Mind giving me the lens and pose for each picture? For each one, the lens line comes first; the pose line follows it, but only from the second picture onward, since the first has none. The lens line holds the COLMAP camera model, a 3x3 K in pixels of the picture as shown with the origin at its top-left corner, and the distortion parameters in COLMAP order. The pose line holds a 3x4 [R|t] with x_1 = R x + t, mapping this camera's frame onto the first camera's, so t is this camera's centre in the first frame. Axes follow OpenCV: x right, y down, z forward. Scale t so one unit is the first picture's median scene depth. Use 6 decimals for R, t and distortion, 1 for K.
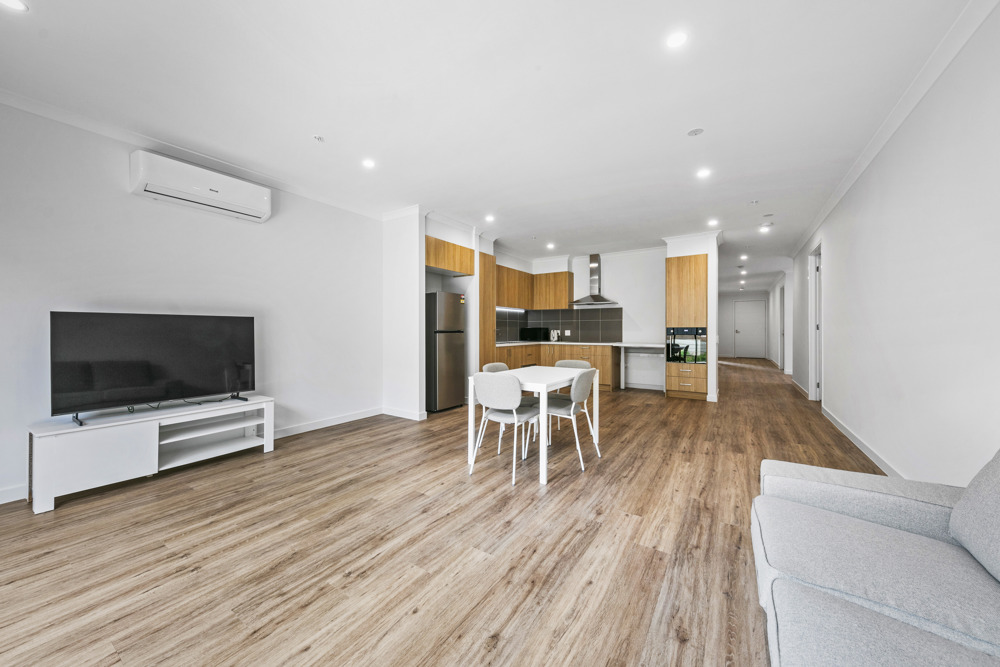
lens RADIAL K [[362.5, 0, 498.0], [0, 362.5, 333.1], [0, 0, 1]] dist [0.008016, -0.003223]
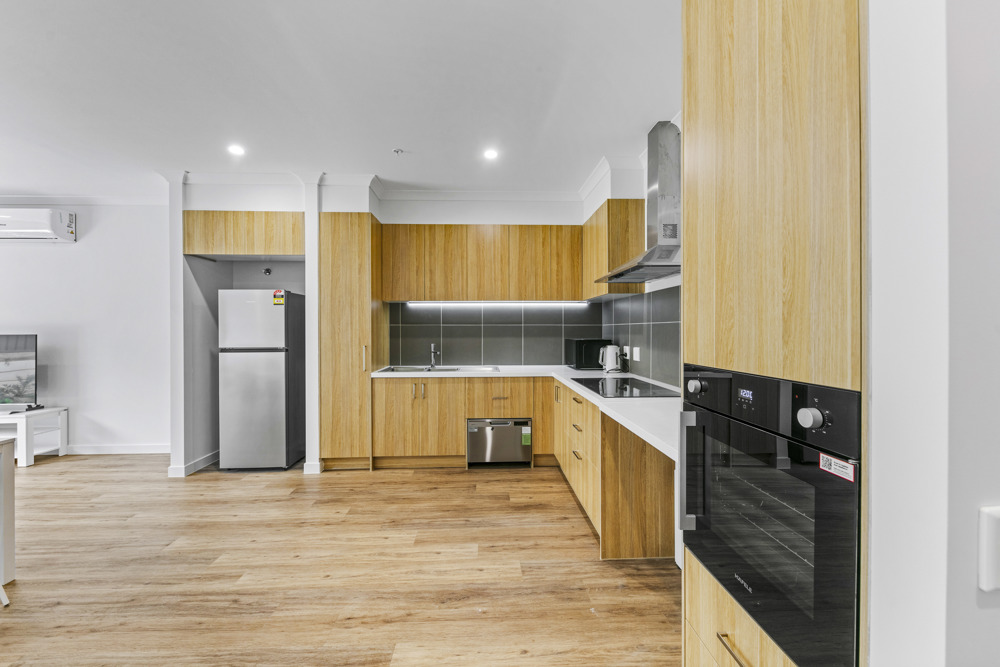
lens RADIAL K [[388.5, 0, 500.5], [0, 388.5, 332.1], [0, 0, 1]] dist [0.000817, -0.002608]
pose [[0.583235, 0.002819, -0.812299, 1.044548], [-0.001637, 0.999996, 0.002296, -0.058590], [0.812302, -0.000009, 0.583237, 1.464372]]
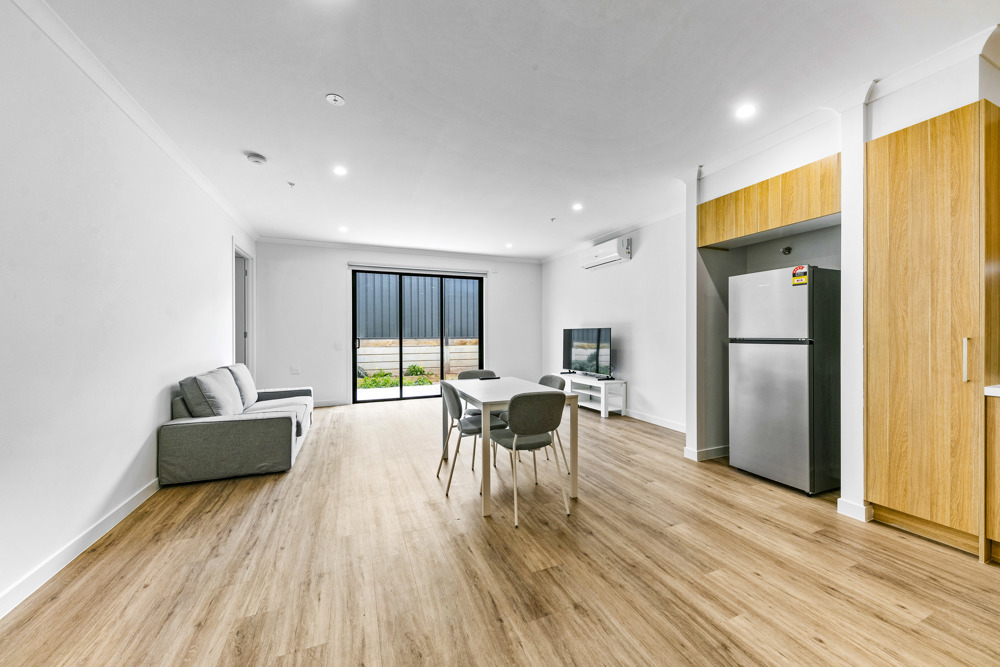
lens RADIAL K [[362.5, 0, 498.2], [0, 362.5, 333.2], [0, 0, 1]] dist [0.008016, -0.003223]
pose [[-0.568354, 0.000072, -0.822784, 0.857504], [-0.003727, 0.999990, 0.002662, -0.025078], [0.822775, 0.004580, -0.568348, 1.500833]]
